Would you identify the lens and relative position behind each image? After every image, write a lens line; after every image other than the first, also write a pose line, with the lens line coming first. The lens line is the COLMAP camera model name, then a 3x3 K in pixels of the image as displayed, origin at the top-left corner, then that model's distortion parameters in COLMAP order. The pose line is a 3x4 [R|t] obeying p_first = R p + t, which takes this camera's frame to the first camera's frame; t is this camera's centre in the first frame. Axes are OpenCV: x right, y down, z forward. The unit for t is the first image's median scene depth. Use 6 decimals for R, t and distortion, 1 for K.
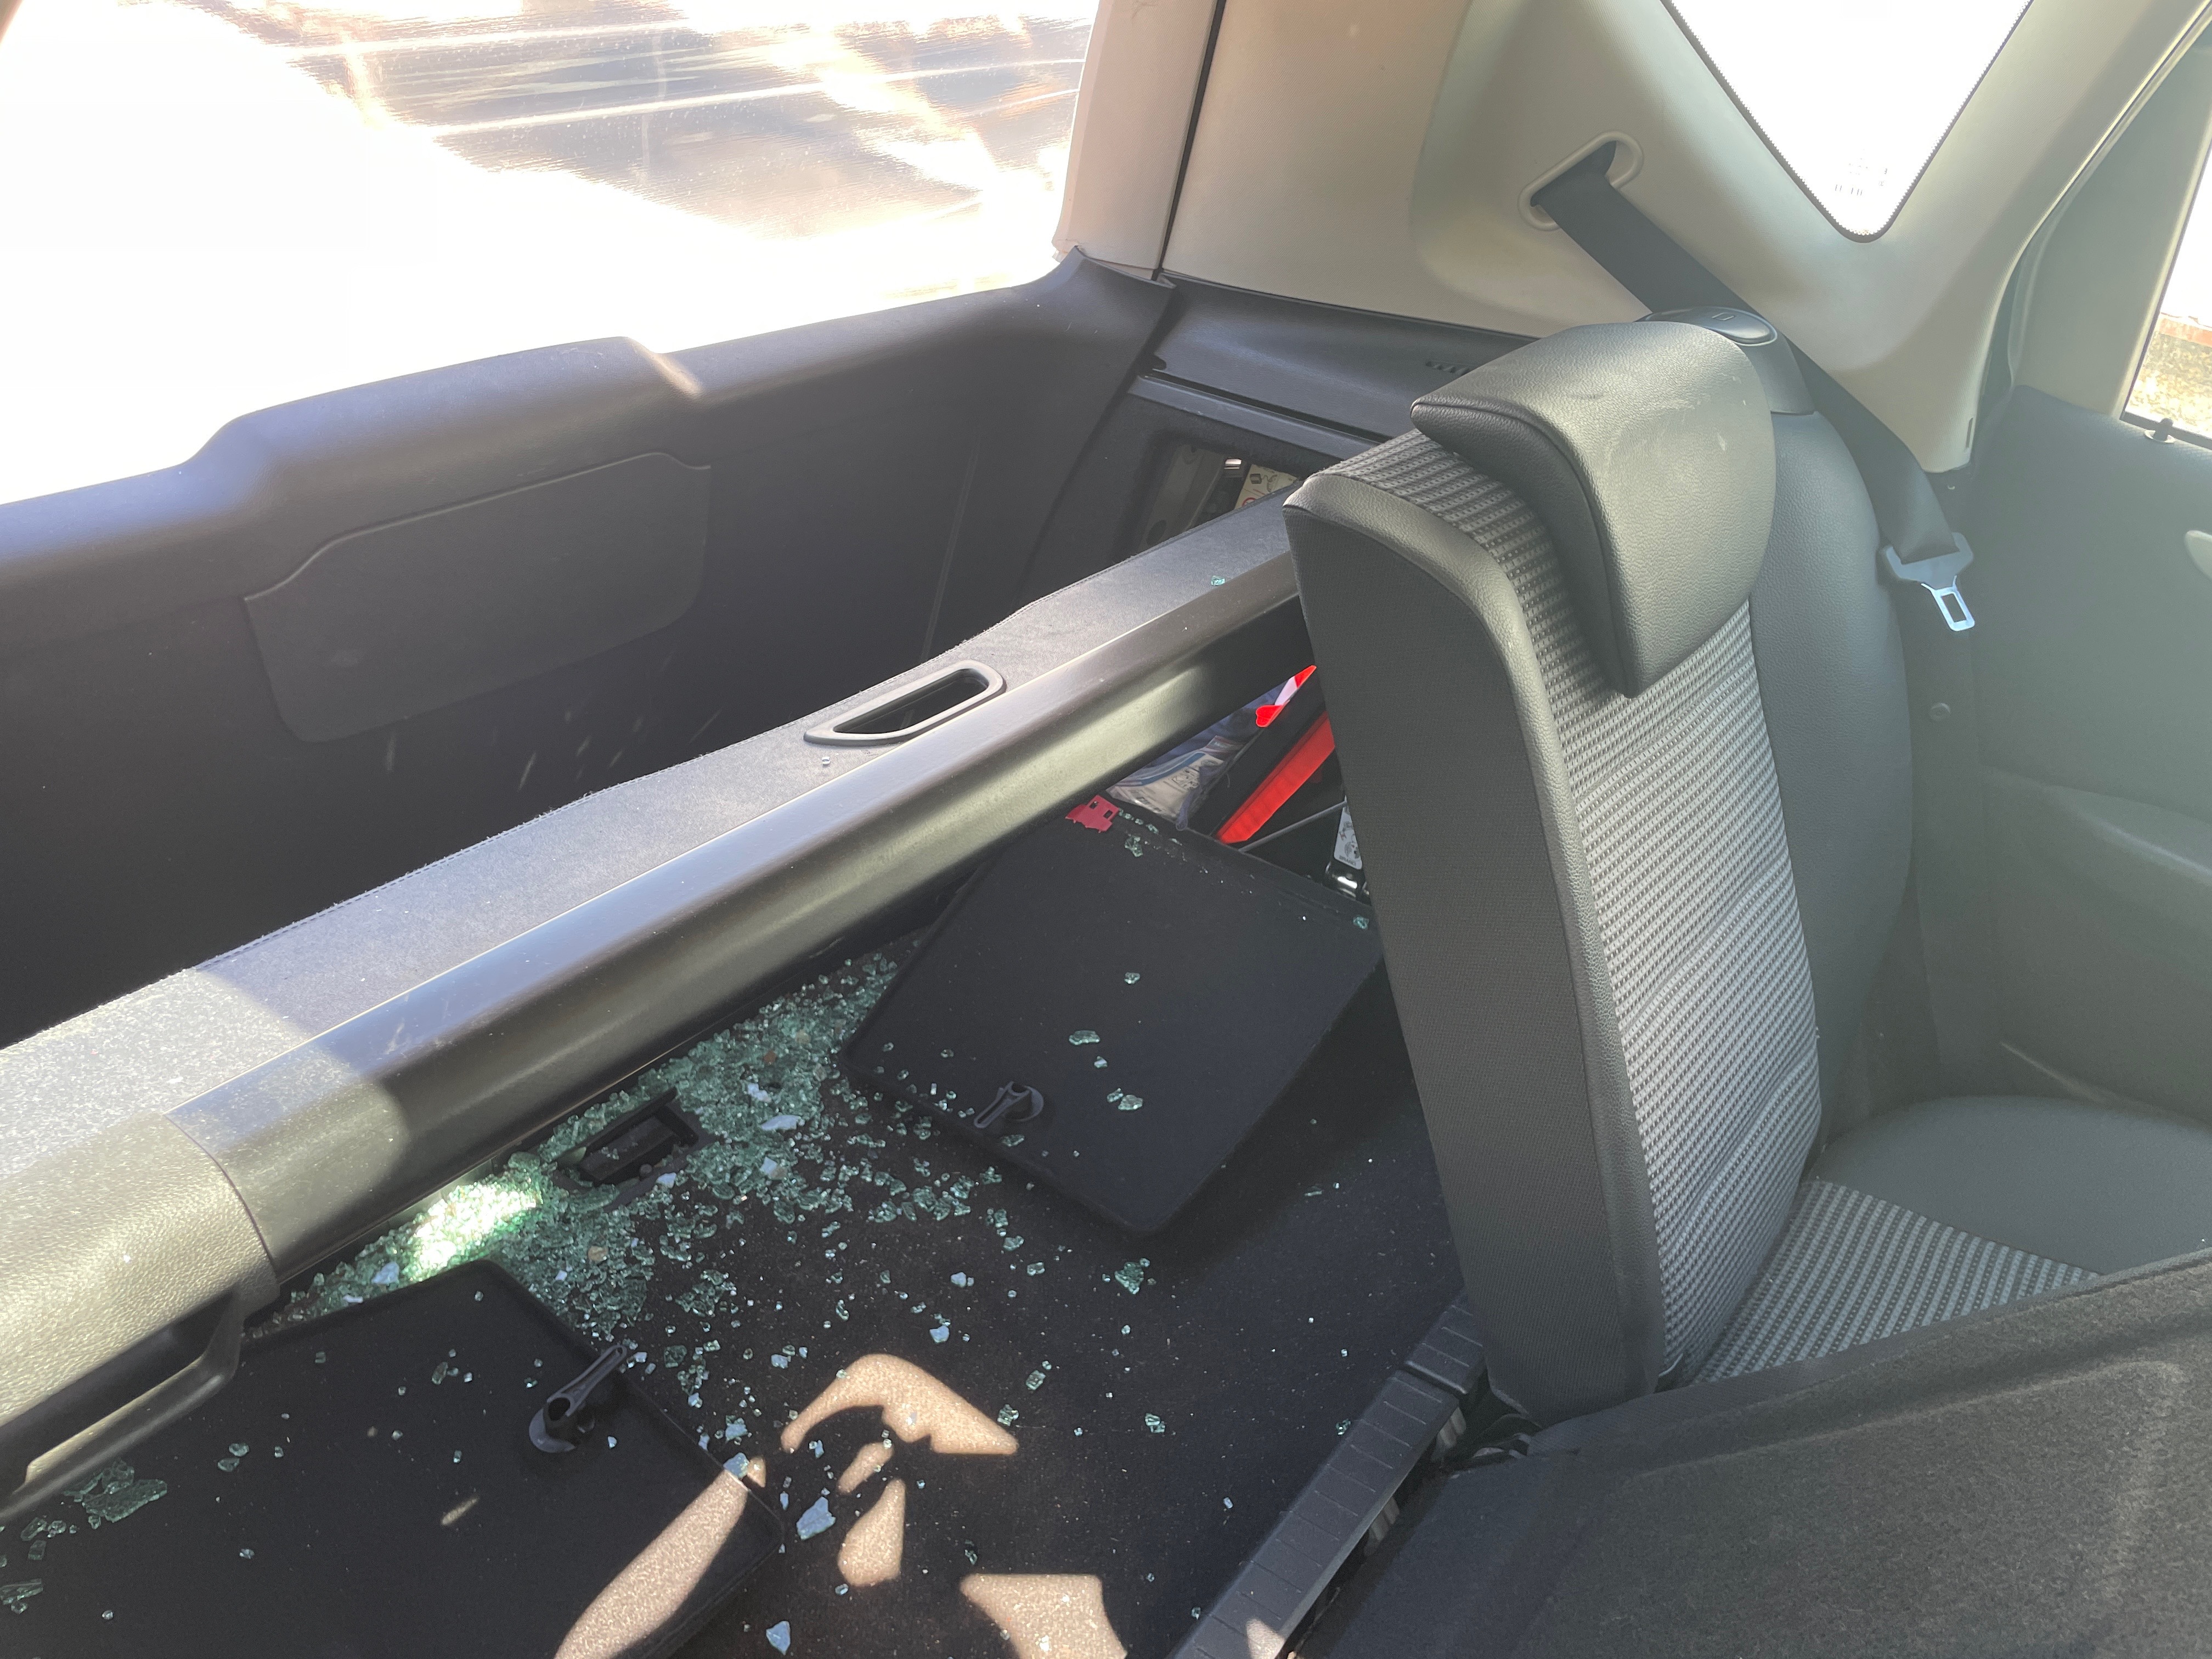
lens RADIAL K [[1666.7, 0, 1107.6], [0, 1666.7, 809.4], [0, 0, 1]] dist [0.077588, -0.115191]
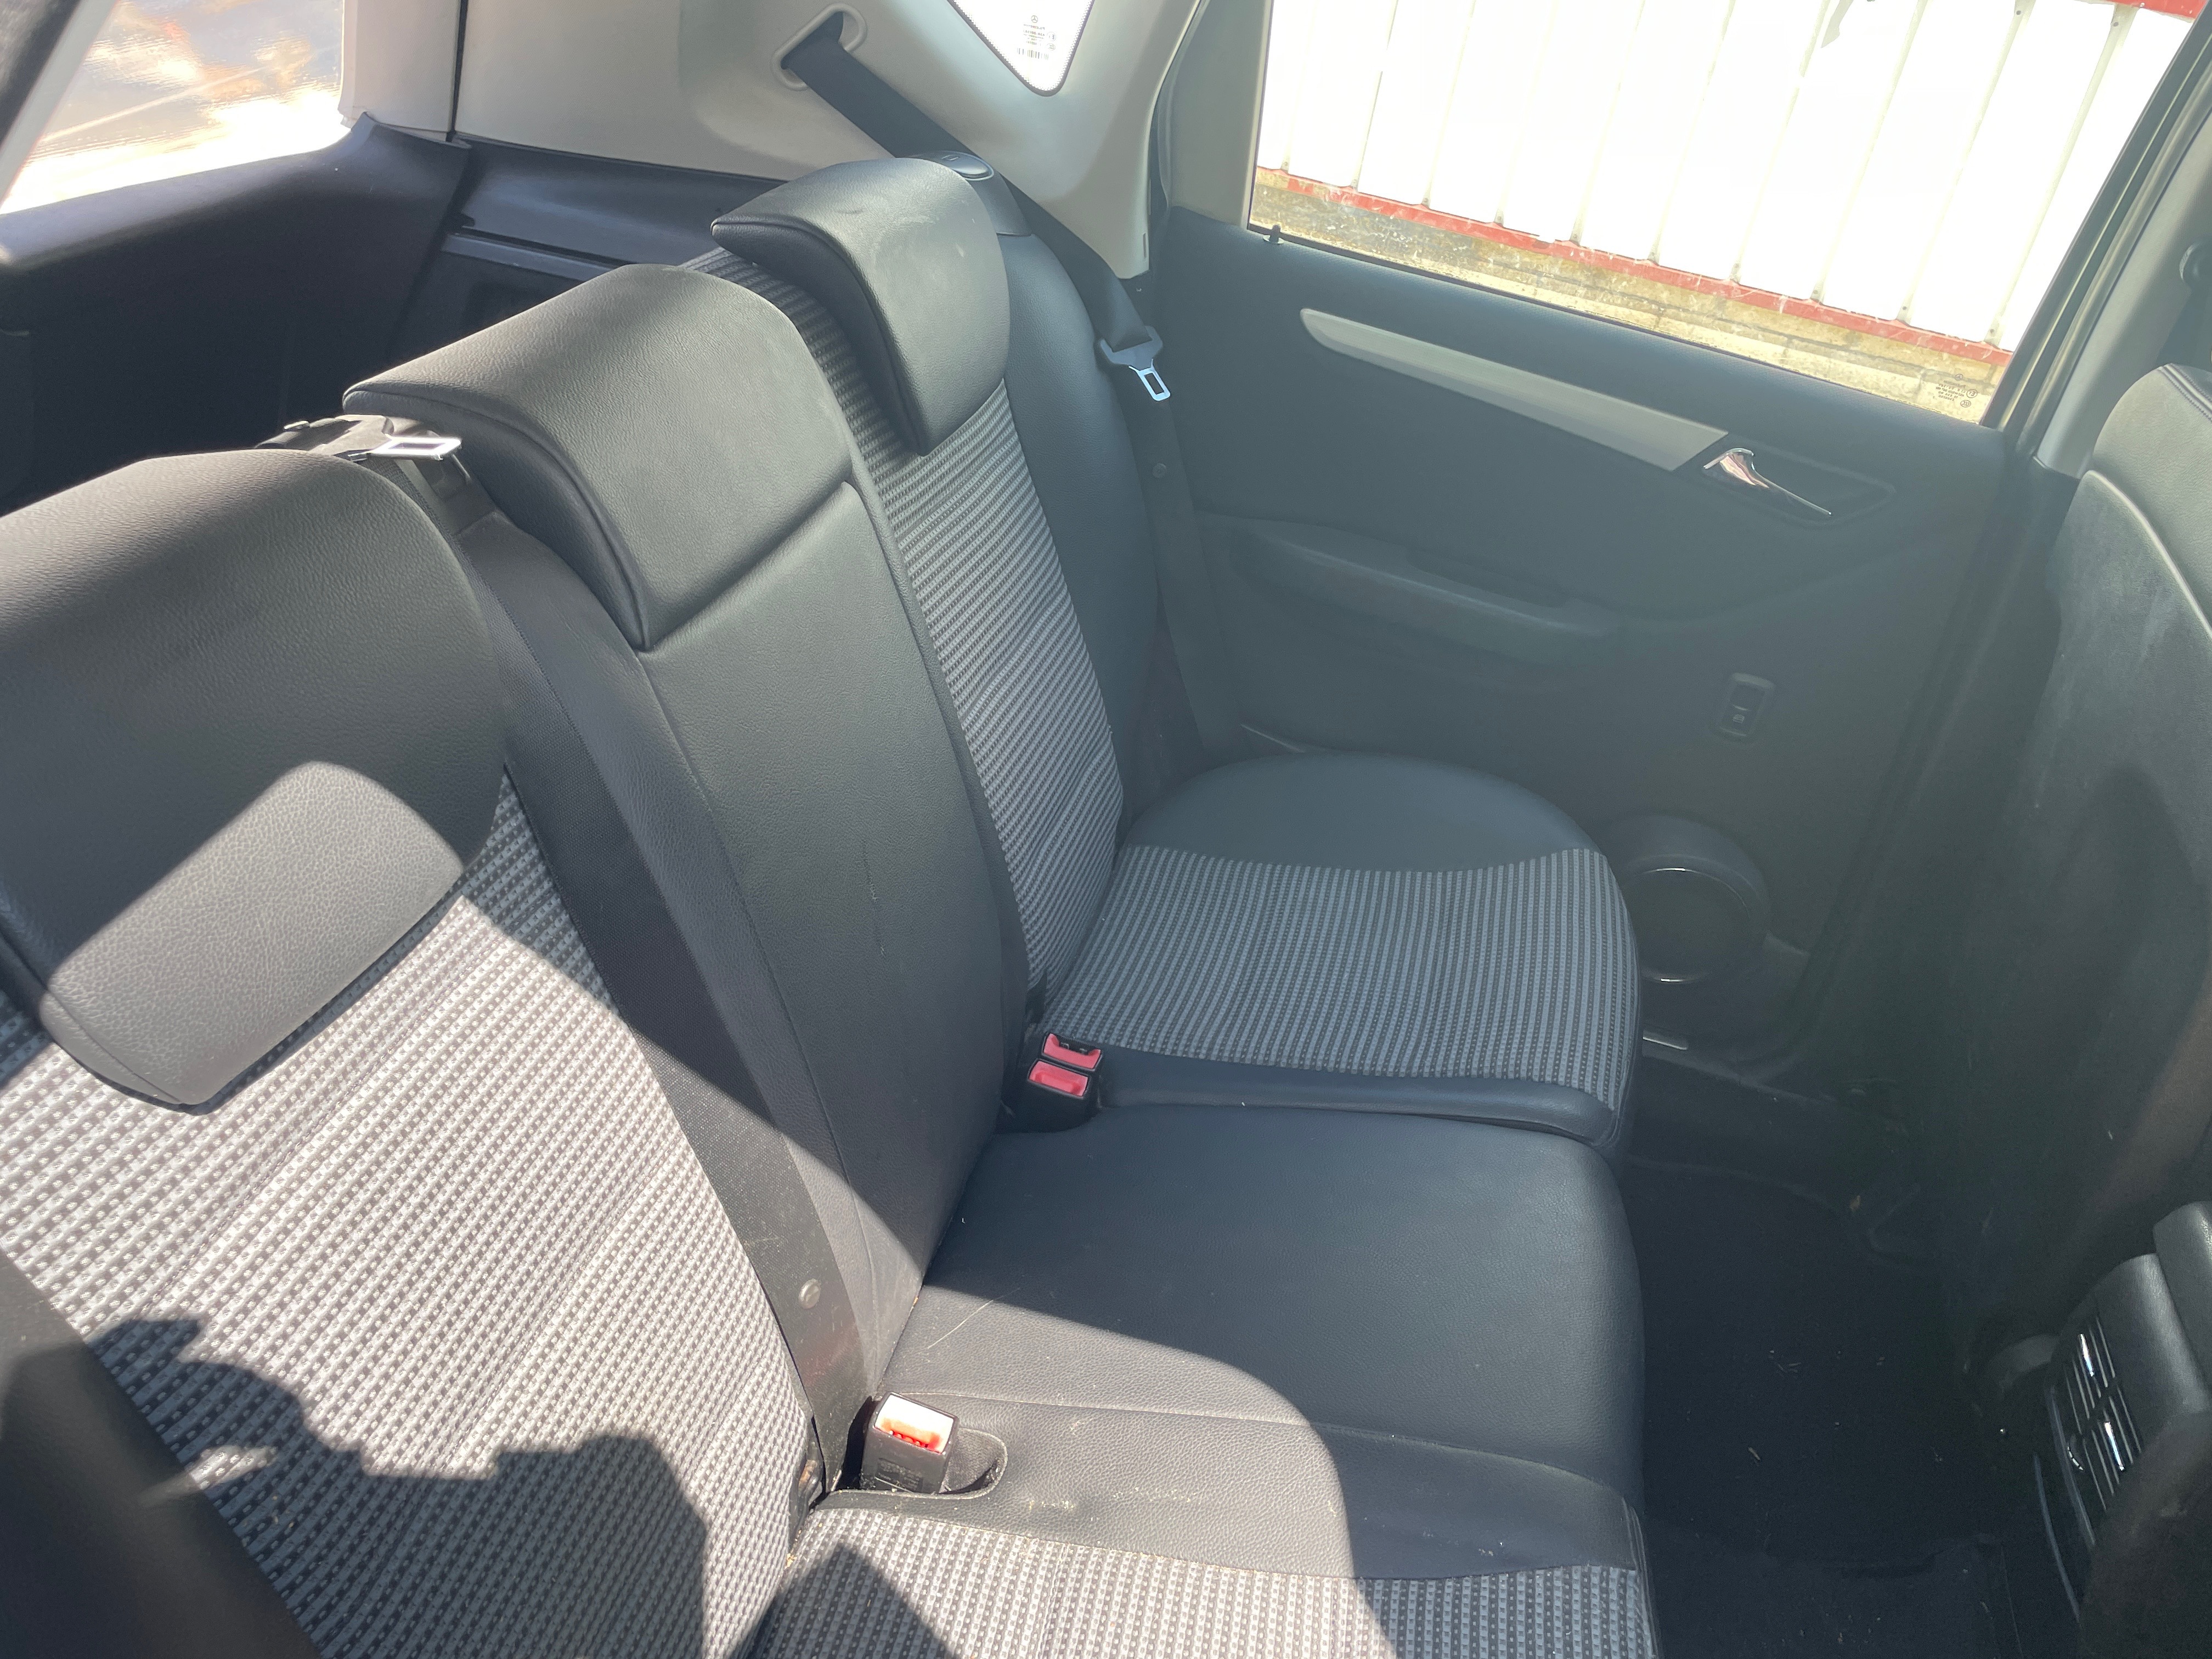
lens RADIAL K [[1666.7, 0, 1107.6], [0, 1666.7, 809.4], [0, 0, 1]] dist [0.077588, -0.115191]
pose [[0.919148, -0.164321, 0.358003, -0.048345], [0.149174, 0.986349, 0.069733, 0.109157], [-0.364575, -0.010690, 0.931113, -0.193744]]
